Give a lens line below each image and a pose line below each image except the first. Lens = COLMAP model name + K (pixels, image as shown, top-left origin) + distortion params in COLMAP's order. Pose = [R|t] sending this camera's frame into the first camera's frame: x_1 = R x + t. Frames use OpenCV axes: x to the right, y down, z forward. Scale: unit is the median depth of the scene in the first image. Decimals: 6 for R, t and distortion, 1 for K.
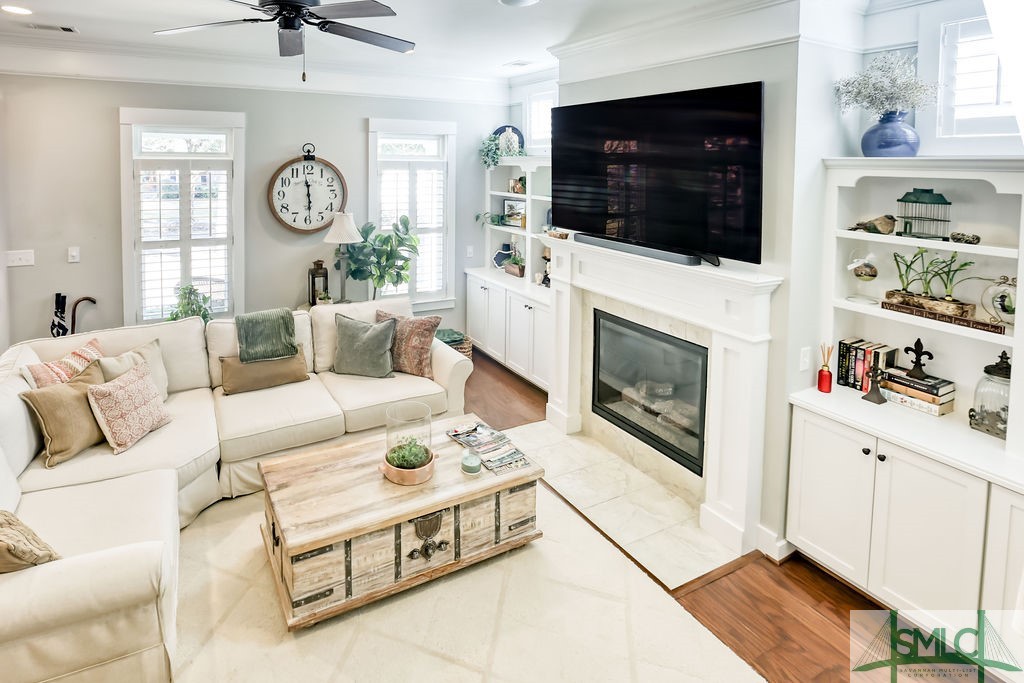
lens RADIAL K [[521.1, 0, 434.4], [0, 521.1, 193.5], [0, 0, 1]] dist [-0.020123, 0.000700]
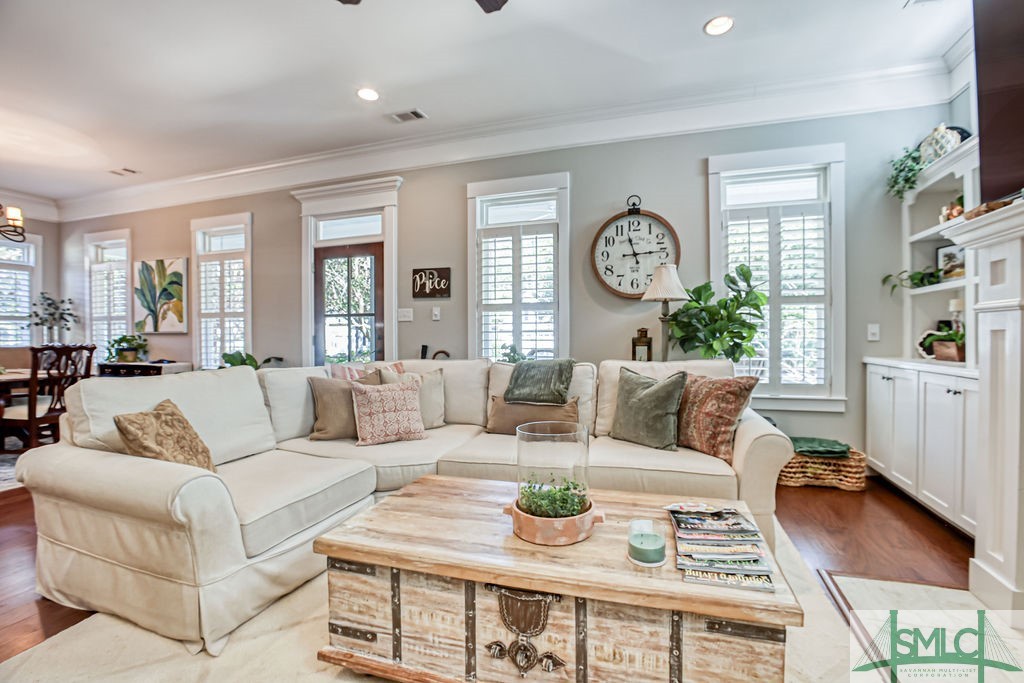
lens RADIAL K [[466.4, 0, 530.4], [0, 466.4, 341.0], [0, 0, 1]] dist [-0.058885, 0.017932]
pose [[0.734620, -0.000647, -0.678478, 0.193457], [-0.029507, 0.999023, -0.032902, 0.215705], [0.677836, 0.044190, 0.733884, 0.370485]]
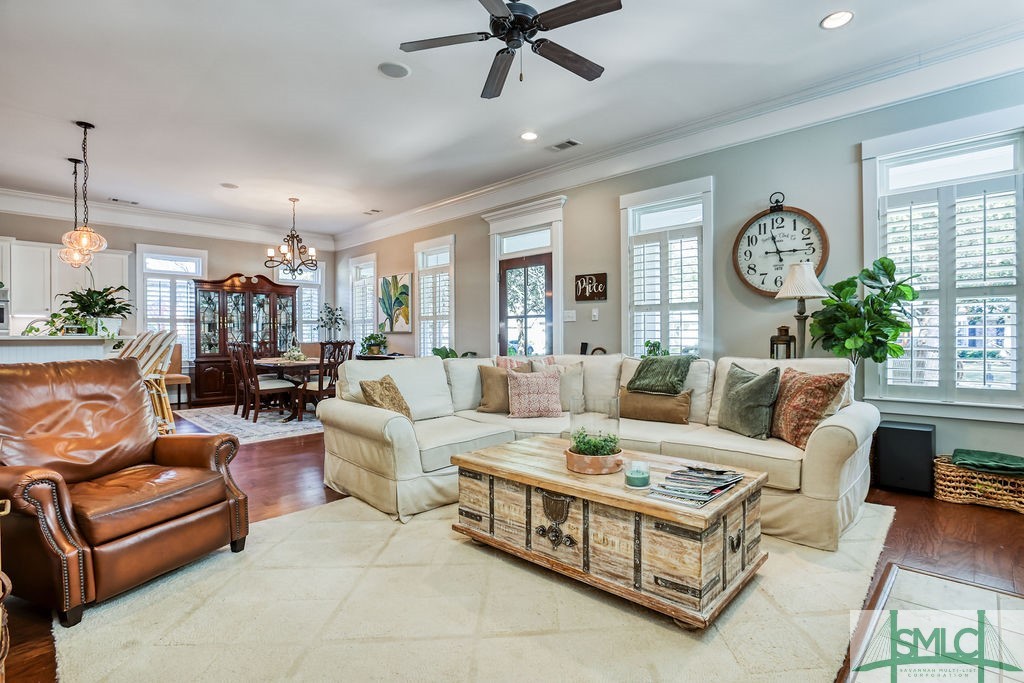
lens RADIAL K [[504.0, 0, 519.2], [0, 504.0, 339.5], [0, 0, 1]] dist [-0.068693, 0.038062]
pose [[0.359254, 0.000190, -0.933240, 0.450262], [-0.045264, 0.998827, -0.017221, 0.219106], [0.932142, 0.048429, 0.358841, 0.364998]]
